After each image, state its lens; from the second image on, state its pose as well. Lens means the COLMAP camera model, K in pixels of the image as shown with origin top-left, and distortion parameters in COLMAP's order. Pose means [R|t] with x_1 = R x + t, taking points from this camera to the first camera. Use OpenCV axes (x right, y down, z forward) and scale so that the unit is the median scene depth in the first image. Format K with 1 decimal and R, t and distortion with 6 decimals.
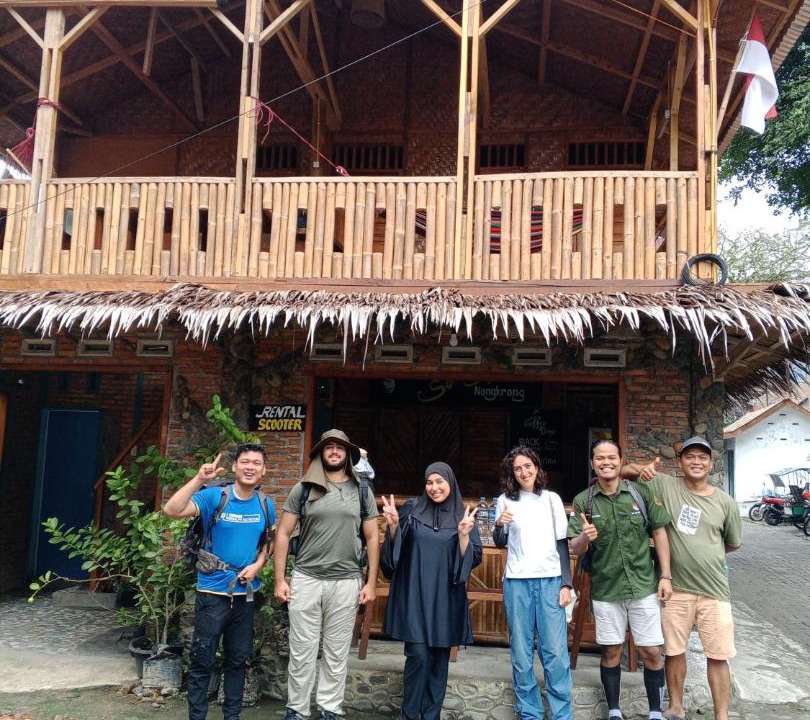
lens RADIAL K [[841.5, 0, 405.0], [0, 841.5, 360.0], [0, 0, 1]] dist [0.115100, -0.266208]
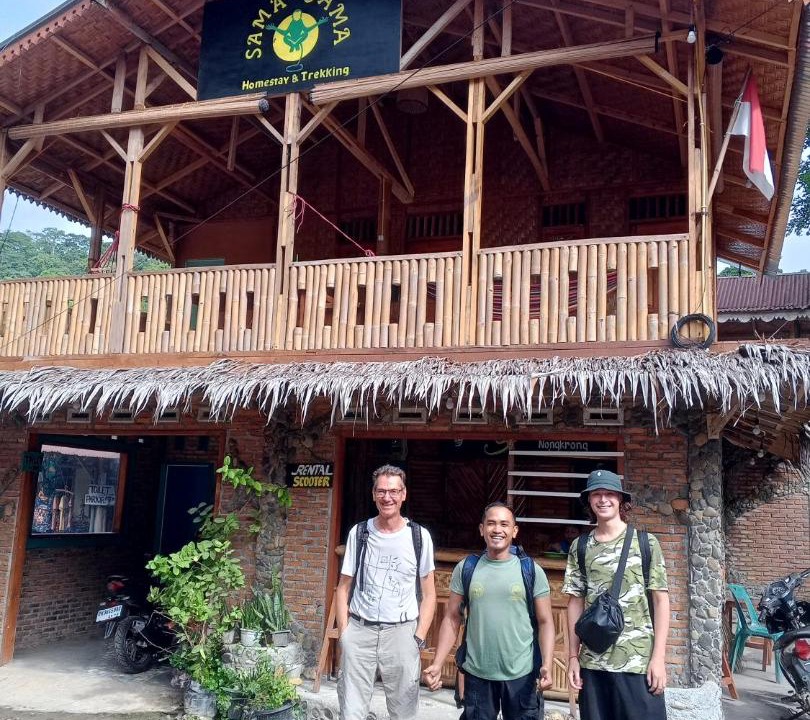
lens RADIAL K [[841.5, 0, 405.0], [0, 841.5, 360.0], [0, 0, 1]] dist [0.115100, -0.266208]
pose [[0.975925, -0.033627, -0.215499, 0.215720], [0.022804, 0.998360, -0.052514, -0.022000], [0.216911, 0.046336, 0.975091, -0.064237]]
